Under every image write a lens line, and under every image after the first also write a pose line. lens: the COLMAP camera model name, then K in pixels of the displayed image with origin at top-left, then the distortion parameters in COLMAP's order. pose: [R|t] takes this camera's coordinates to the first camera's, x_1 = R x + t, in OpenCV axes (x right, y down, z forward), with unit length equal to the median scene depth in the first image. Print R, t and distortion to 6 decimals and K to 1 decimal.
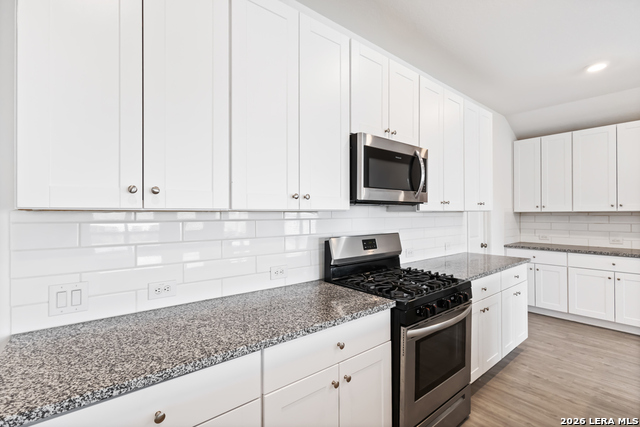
lens RADIAL K [[295.3, 0, 319.8], [0, 295.3, 213.7], [0, 0, 1]] dist [-0.013629, 0.000040]
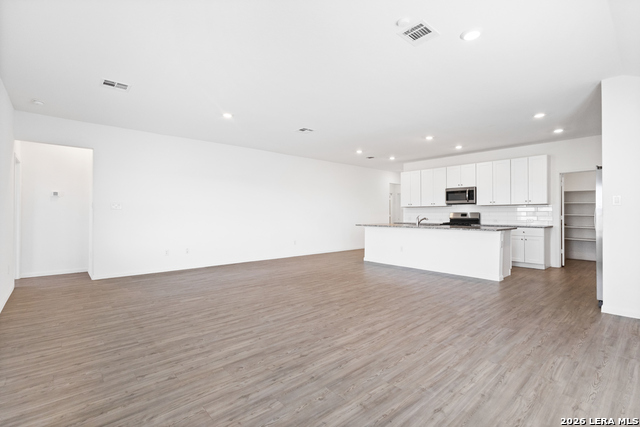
lens RADIAL K [[295.3, 0, 320.3], [0, 295.3, 212.4], [0, 0, 1]] dist [-0.013629, 0.000040]
pose [[0.050192, 0.003073, -0.998735, 3.033411], [0.004577, 0.999984, 0.003307, 0.042452], [0.998729, -0.004737, 0.050178, -0.766713]]
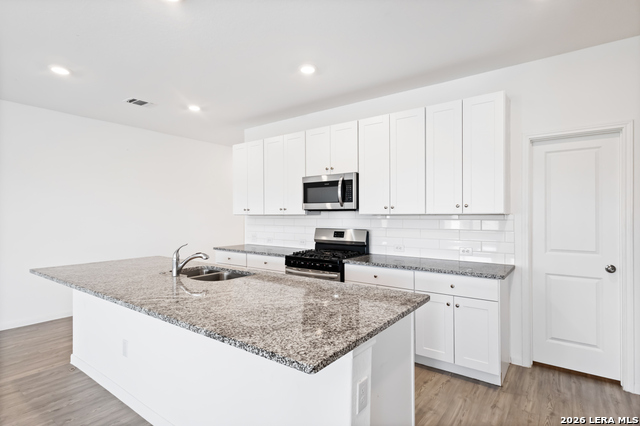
lens RADIAL K [[333.3, 0, 318.7], [0, 333.3, 214.3], [0, 0, 1]] dist [-0.005136, -0.000697]
pose [[0.241857, -0.003661, -0.970305, 1.636052], [-0.004832, 0.999976, -0.004977, -0.000756], [0.970300, 0.005893, 0.241834, 0.356276]]
